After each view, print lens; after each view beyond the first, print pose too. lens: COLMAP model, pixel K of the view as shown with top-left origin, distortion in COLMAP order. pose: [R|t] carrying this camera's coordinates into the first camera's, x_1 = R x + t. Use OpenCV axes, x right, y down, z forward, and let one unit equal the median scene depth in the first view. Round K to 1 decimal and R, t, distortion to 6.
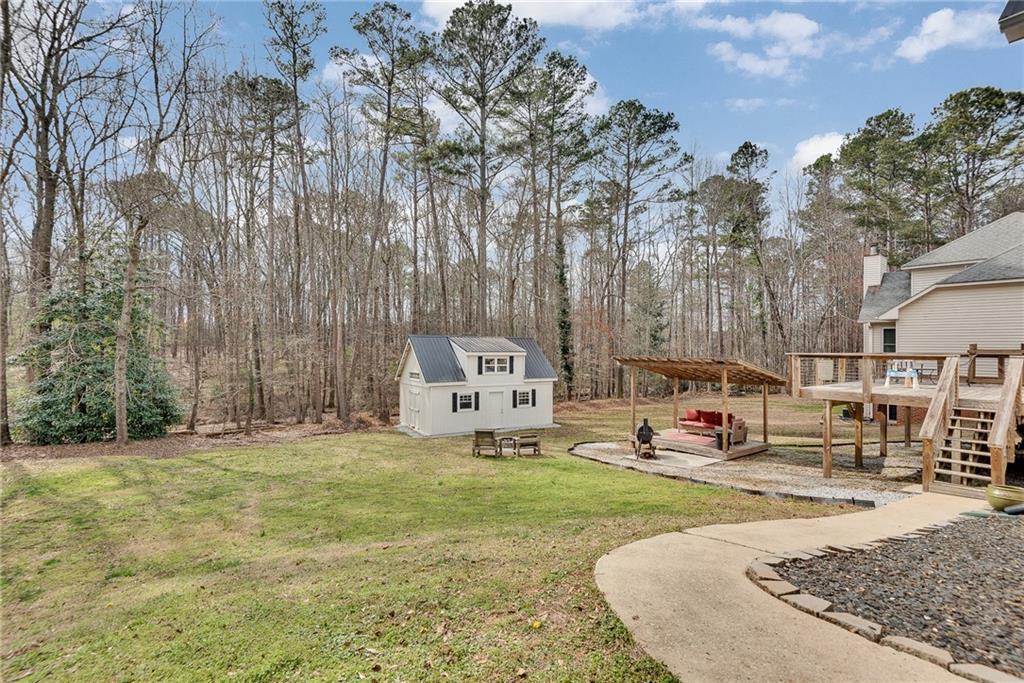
lens RADIAL K [[477.2, 0, 513.6], [0, 477.2, 340.1], [0, 0, 1]] dist [0.004770, -0.001322]
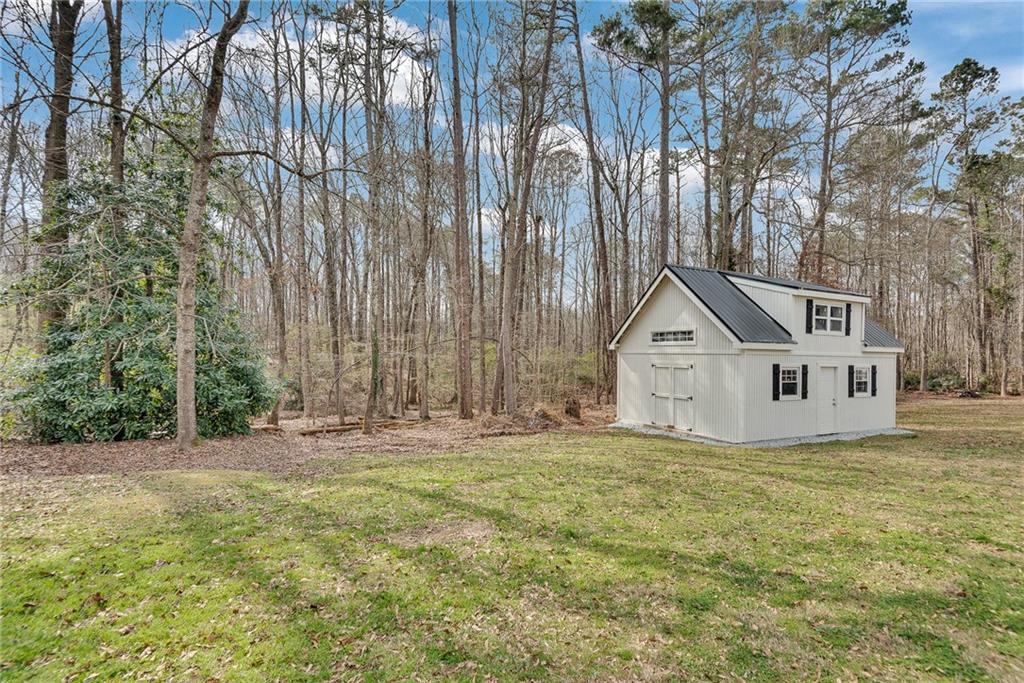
lens RADIAL K [[477.2, 0, 503.9], [0, 477.2, 352.0], [0, 0, 1]] dist [0.004770, -0.001322]
pose [[0.997892, 0.012131, -0.063757, -0.368491], [-0.011363, 0.999858, 0.012405, 0.087374], [0.063898, -0.011655, 0.997888, 0.418447]]
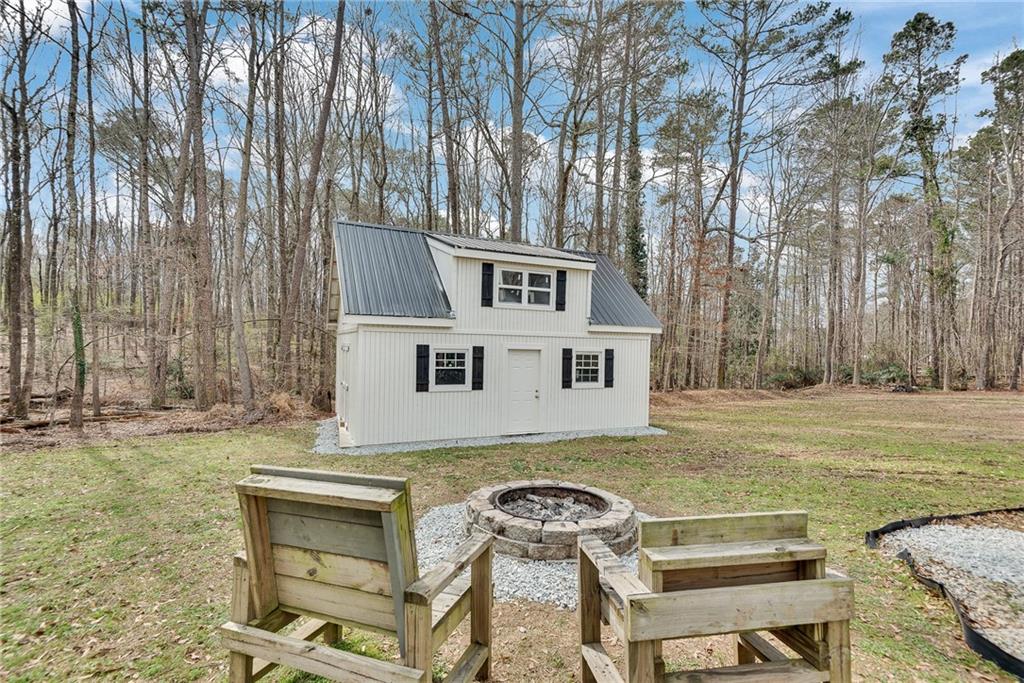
lens RADIAL K [[477.2, 0, 512.2], [0, 477.2, 347.5], [0, 0, 1]] dist [0.004770, -0.001322]
pose [[0.994628, 0.015777, -0.102309, -0.003203], [-0.013954, 0.999731, 0.018514, 0.097103], [0.102574, -0.016987, 0.994580, 0.556786]]
